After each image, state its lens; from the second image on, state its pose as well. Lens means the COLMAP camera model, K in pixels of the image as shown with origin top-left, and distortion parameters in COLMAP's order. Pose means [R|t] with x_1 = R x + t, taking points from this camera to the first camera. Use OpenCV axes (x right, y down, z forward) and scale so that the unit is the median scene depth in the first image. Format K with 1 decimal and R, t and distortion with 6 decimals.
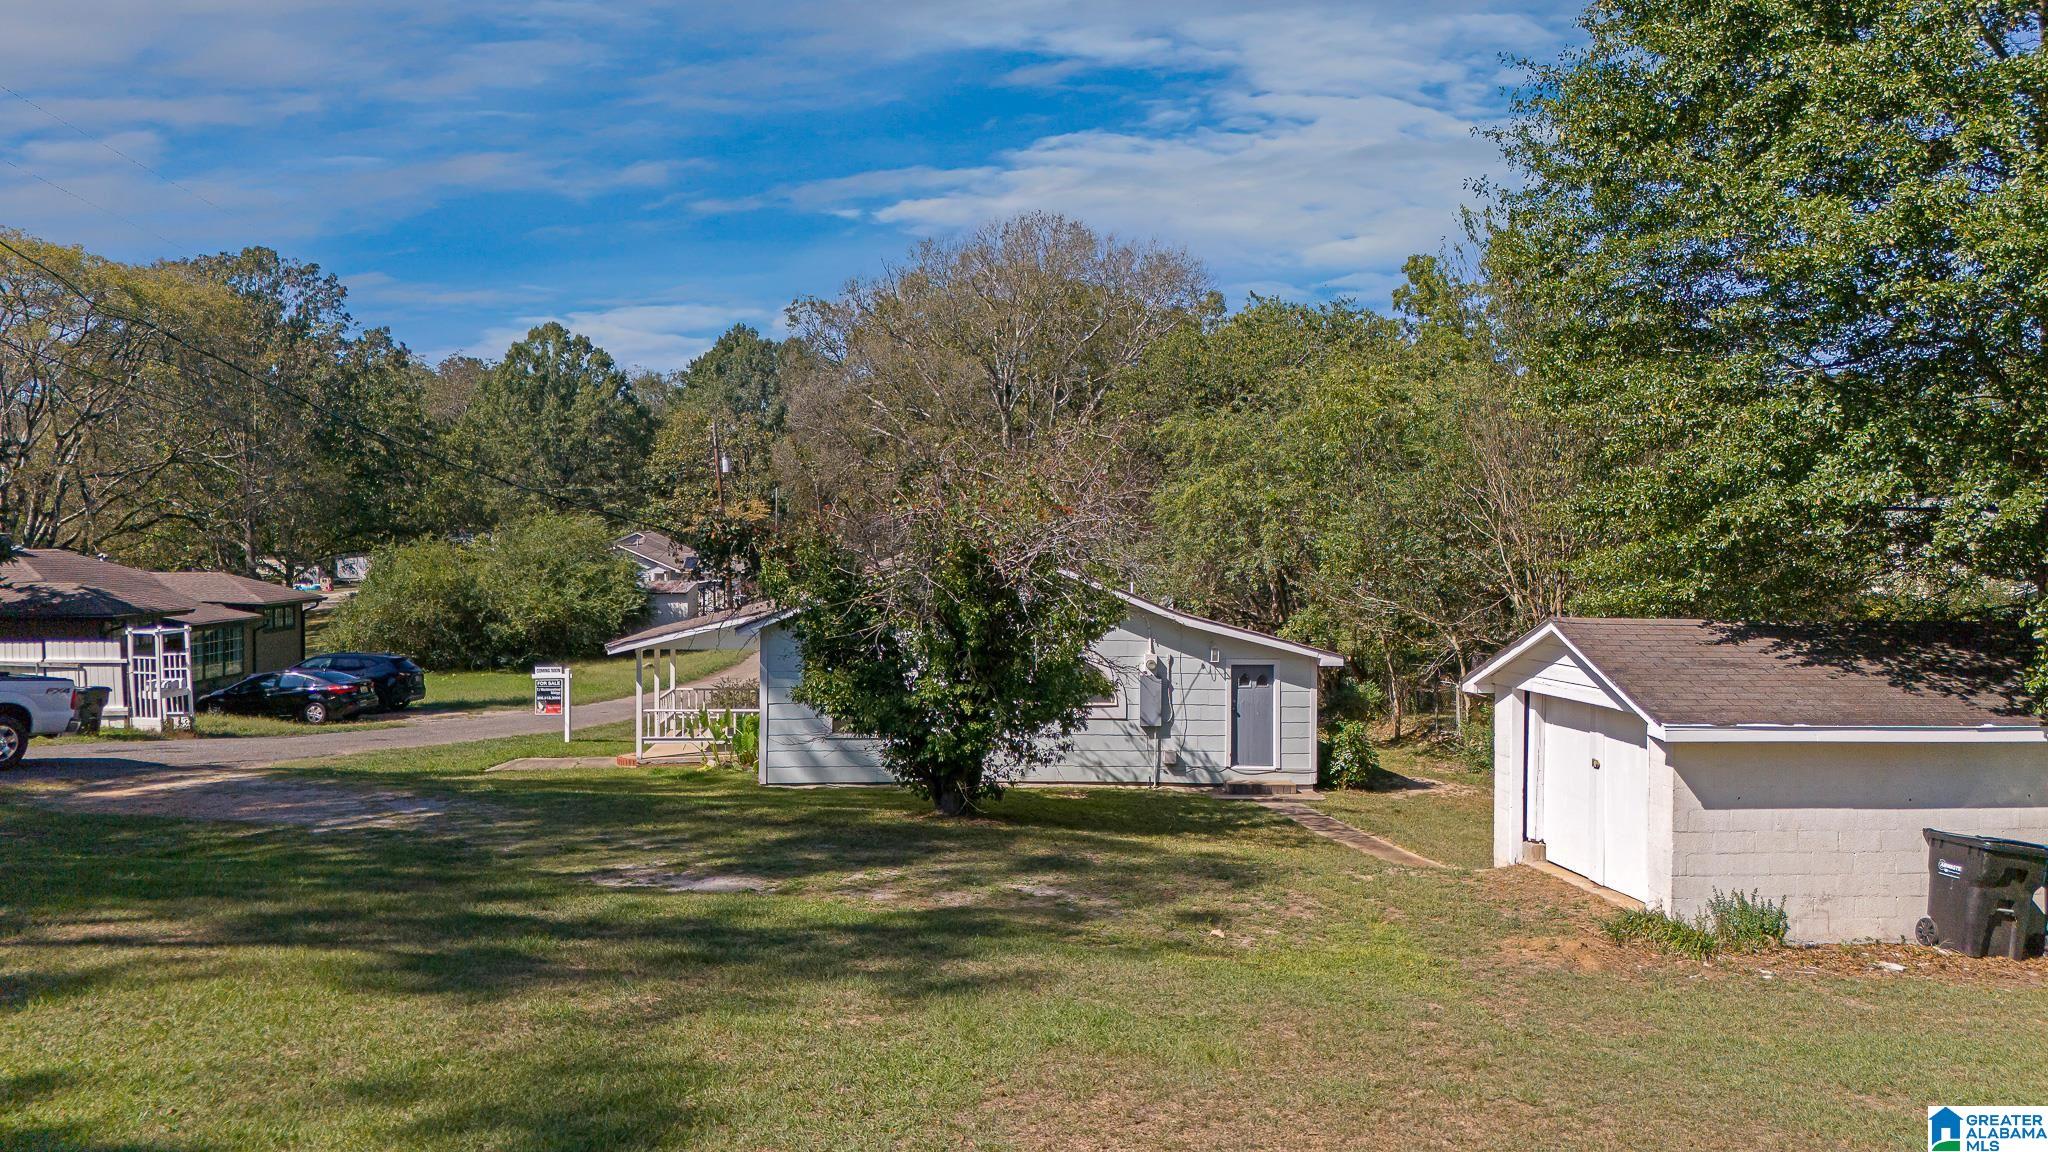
lens RADIAL K [[1503.6, 0, 1020.0], [0, 1503.6, 574.6], [0, 0, 1]] dist [0.030467, -0.000734]
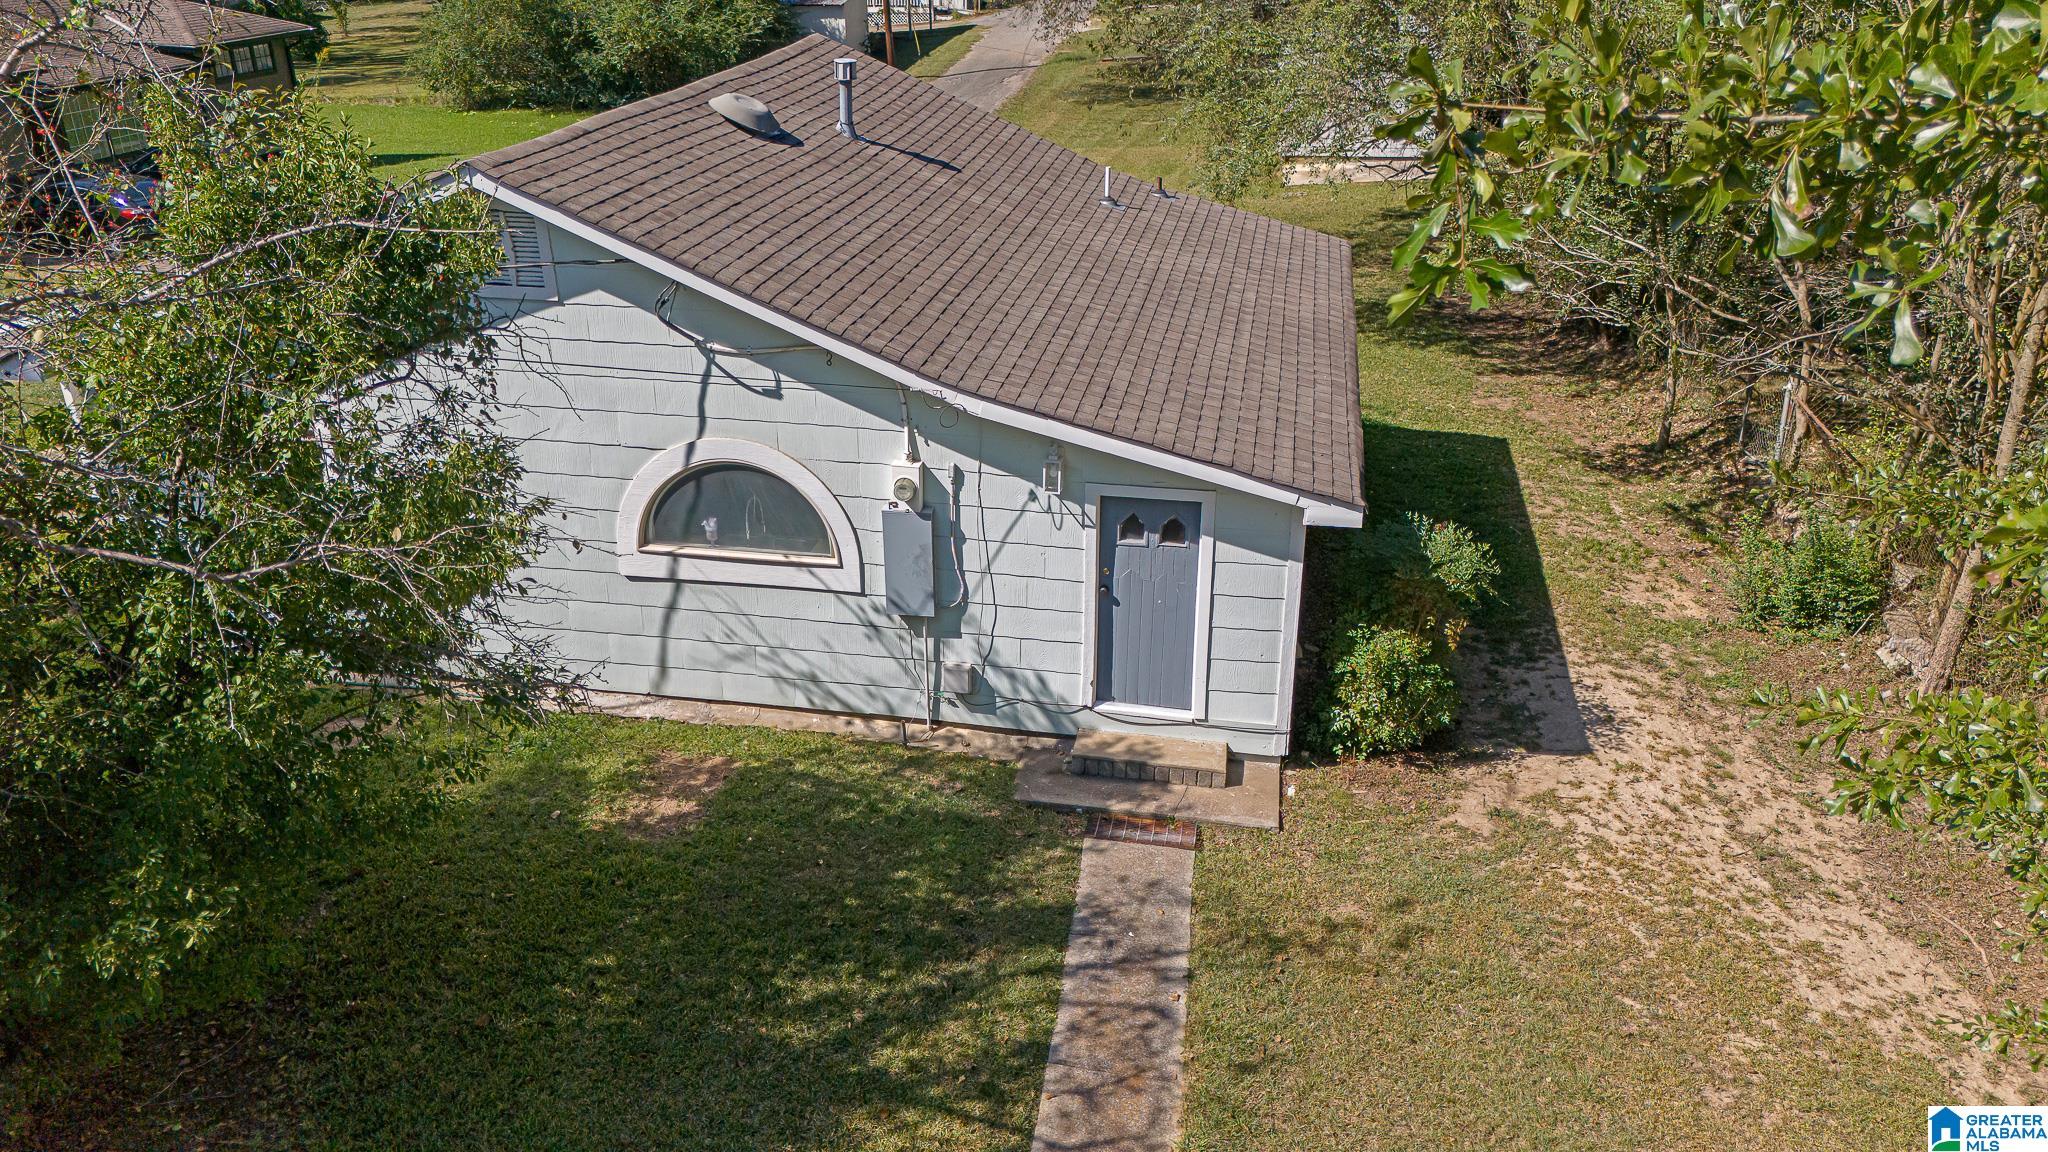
lens RADIAL K [[1503.6, 0, 1030.1], [0, 1503.6, 575.1], [0, 0, 1]] dist [0.030467, -0.000734]
pose [[0.969873, 0.097018, -0.223460, 0.218851], [0.000850, 0.915924, 0.401350, -0.089985], [0.243611, -0.389449, 0.888247, 0.610255]]
